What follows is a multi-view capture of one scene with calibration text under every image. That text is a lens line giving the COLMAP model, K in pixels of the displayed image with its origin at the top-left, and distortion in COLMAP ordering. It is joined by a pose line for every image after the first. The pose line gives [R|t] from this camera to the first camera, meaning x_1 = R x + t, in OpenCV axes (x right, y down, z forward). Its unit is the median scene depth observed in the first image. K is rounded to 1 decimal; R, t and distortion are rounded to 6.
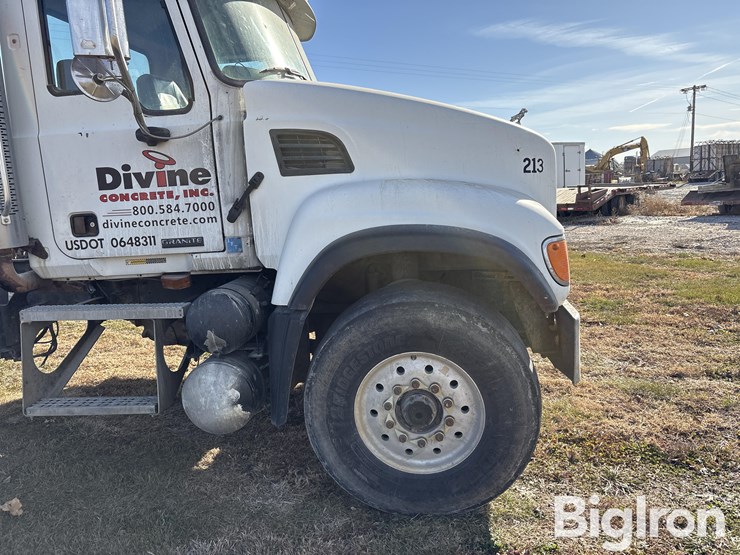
lens RADIAL K [[565.3, 0, 370.2], [0, 565.3, 276.7], [0, 0, 1]] dist [0.052023, -0.062191]
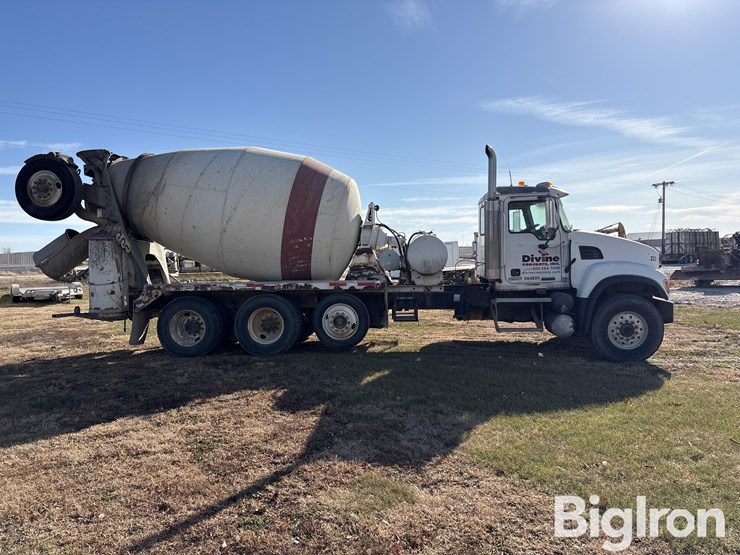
lens RADIAL K [[565.3, 0, 368.5], [0, 565.3, 280.5], [0, 0, 1]] dist [0.052023, -0.062191]
pose [[0.998706, 0.032344, 0.039241, -1.500668], [-0.027620, 0.992928, -0.115465, 0.356344], [-0.042698, 0.114232, 0.992536, -2.196617]]
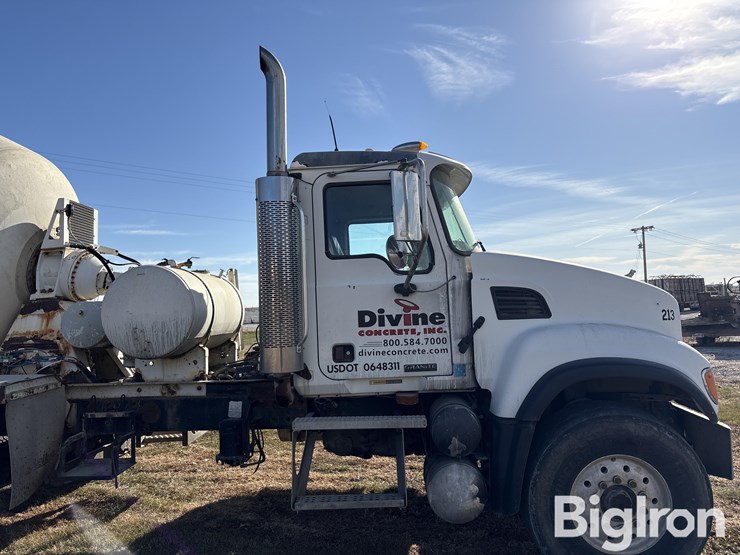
lens RADIAL K [[565.3, 0, 373.2], [0, 565.3, 267.8], [0, 0, 1]] dist [0.052023, -0.062191]
pose [[0.997307, 0.025194, 0.068882, -0.544640], [-0.008789, 0.973437, -0.228788, 0.016277], [-0.072816, 0.227566, 0.971036, -0.329281]]
